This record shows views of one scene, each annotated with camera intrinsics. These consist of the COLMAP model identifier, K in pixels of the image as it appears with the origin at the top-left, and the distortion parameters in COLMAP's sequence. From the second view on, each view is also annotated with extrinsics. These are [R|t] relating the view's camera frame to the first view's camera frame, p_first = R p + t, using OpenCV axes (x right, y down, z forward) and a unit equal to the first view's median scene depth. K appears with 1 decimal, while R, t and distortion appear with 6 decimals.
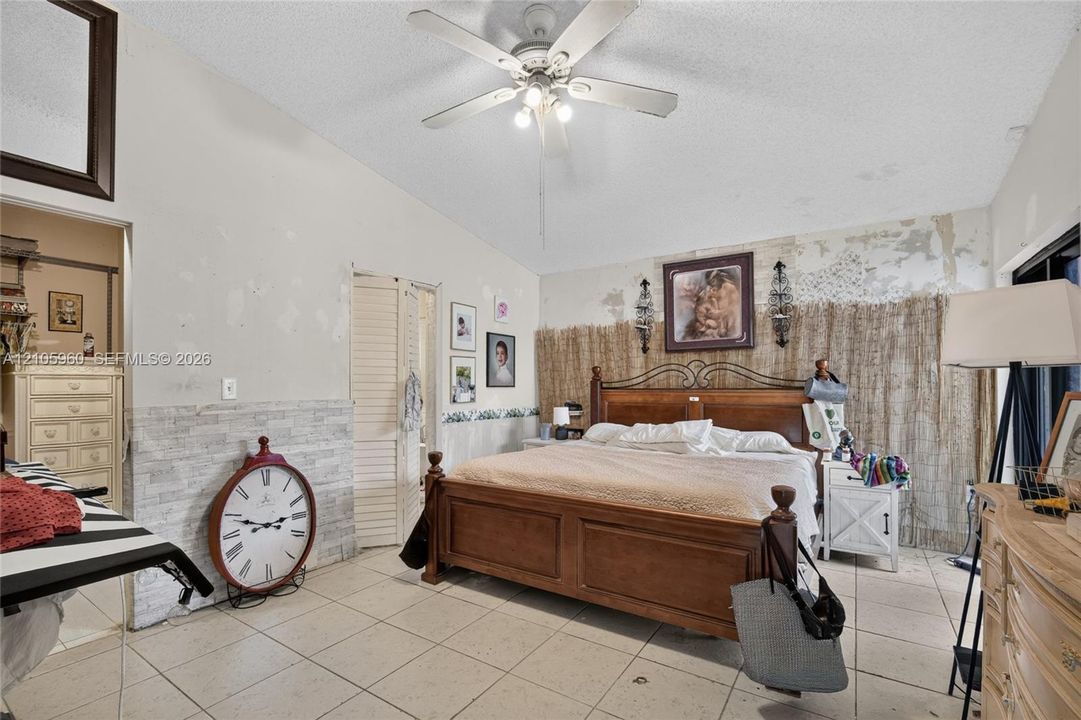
lens RADIAL K [[479.0, 0, 546.4], [0, 479.0, 378.3], [0, 0, 1]] dist [-0.017967, 0.005327]
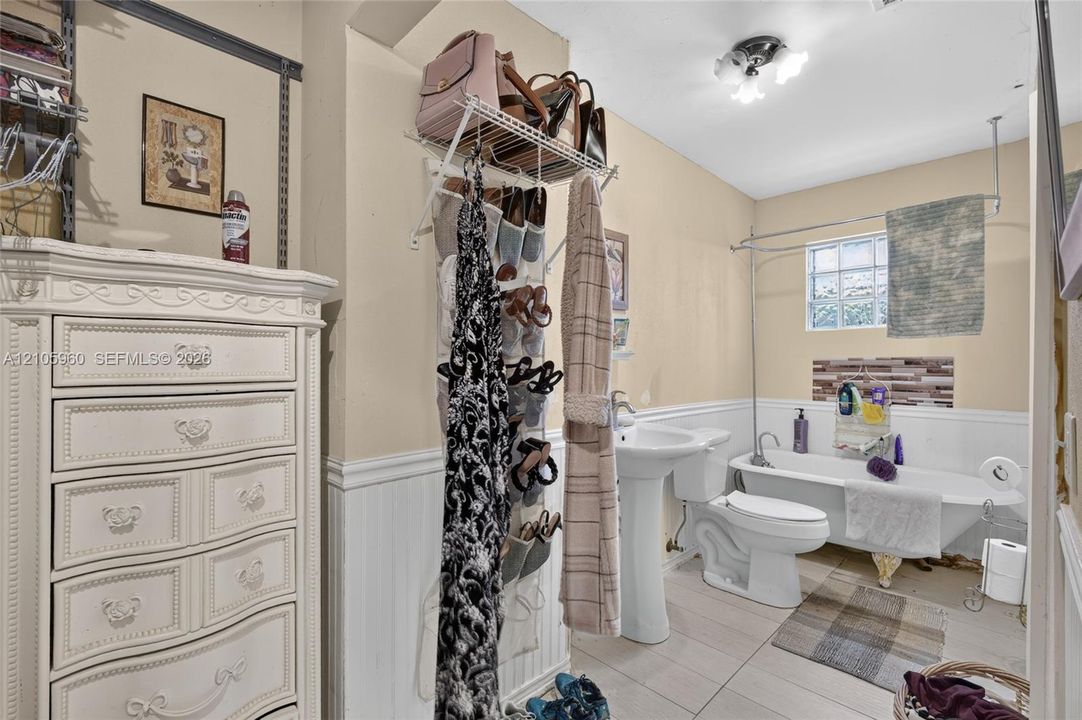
lens RADIAL K [[472.1, 0, 544.8], [0, 472.1, 353.3], [0, 0, 1]] dist [-0.014701, 0.003924]
pose [[0.979441, -0.000890, -0.201731, -0.695936], [0.000364, 0.999996, -0.002645, 0.015418], [0.201732, 0.002517, 0.979437, 0.729244]]
